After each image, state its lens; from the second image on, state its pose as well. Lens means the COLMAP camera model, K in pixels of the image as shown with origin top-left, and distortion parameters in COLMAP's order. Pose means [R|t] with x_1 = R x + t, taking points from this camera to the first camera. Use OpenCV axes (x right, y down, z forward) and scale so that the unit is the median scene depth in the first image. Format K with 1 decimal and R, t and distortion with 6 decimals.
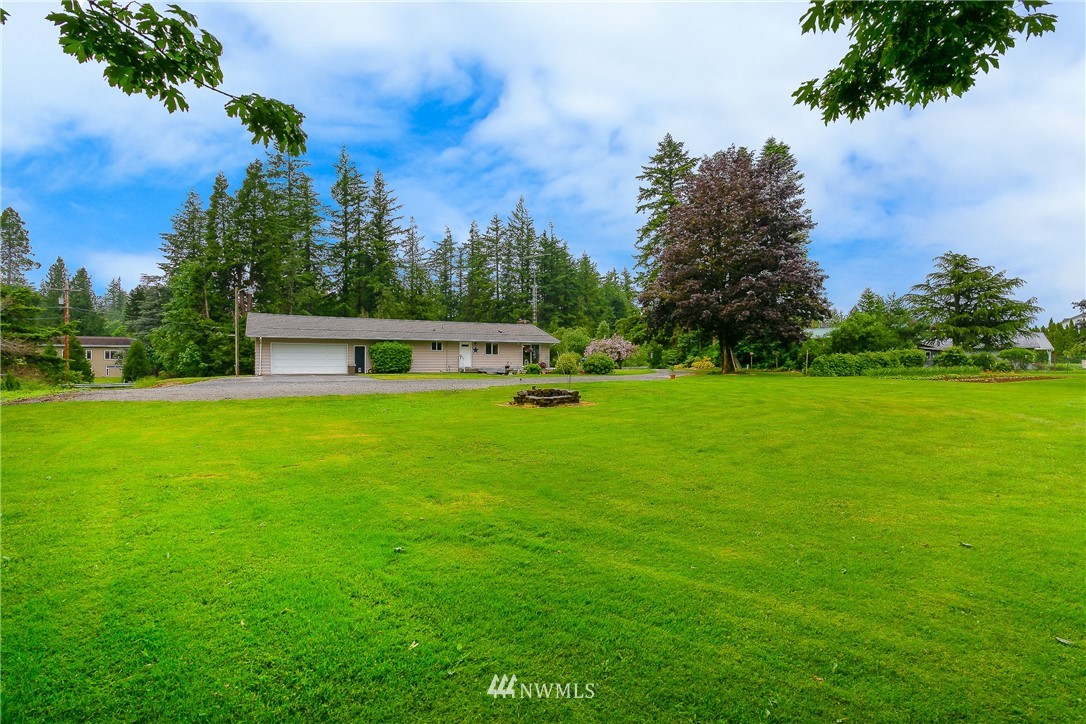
lens RADIAL K [[513.0, 0, 543.0], [0, 513.0, 362.0], [0, 0, 1]] dist [0.008757, 0.000719]
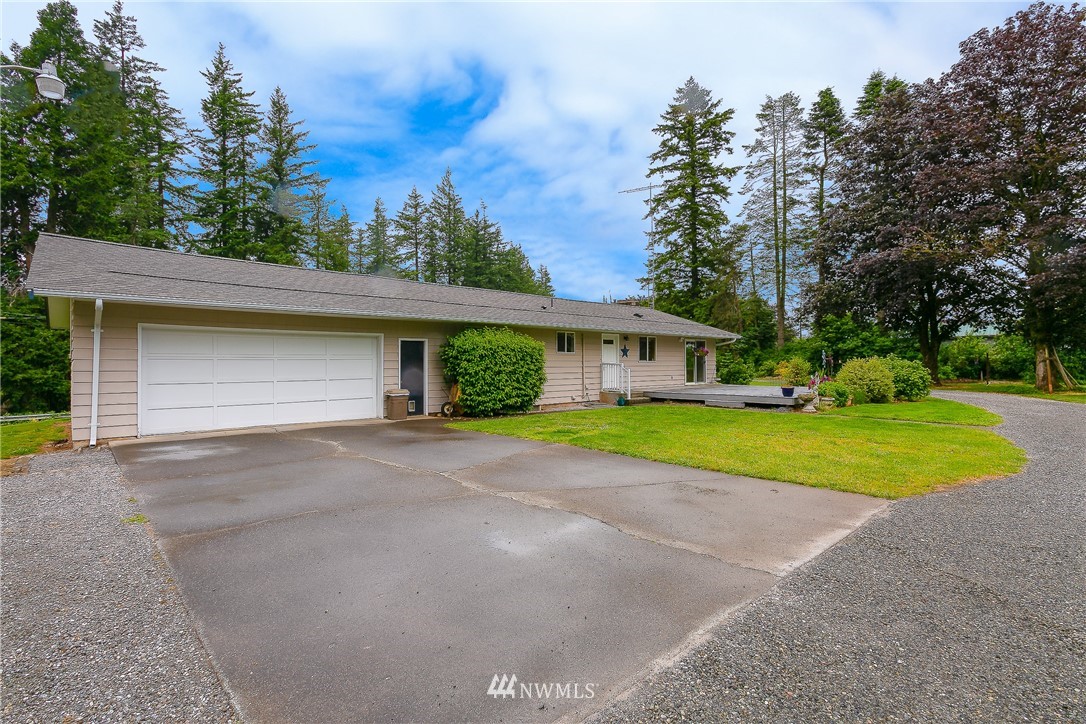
lens RADIAL K [[513.0, 0, 543.0], [0, 513.0, 362.0], [0, 0, 1]] dist [0.008757, 0.000719]
pose [[0.970700, -0.006827, 0.240200, -0.198056], [0.008989, 0.999928, -0.007908, -0.006703], [-0.240128, 0.009835, 0.970691, 0.350612]]
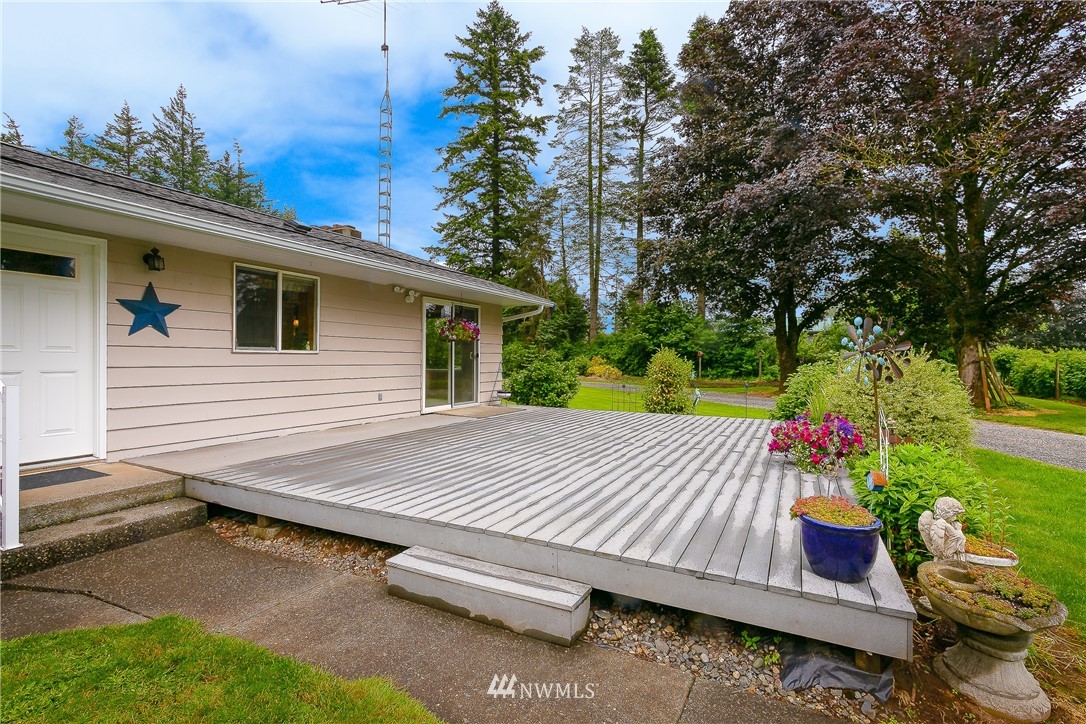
lens RADIAL K [[513.0, 0, 543.0], [0, 513.0, 362.0], [0, 0, 1]] dist [0.008757, 0.000719]
pose [[0.822886, 0.001115, 0.568206, -0.077250], [-0.005528, 0.999966, 0.006042, -0.007681], [-0.568180, -0.008113, 0.822865, 0.527128]]
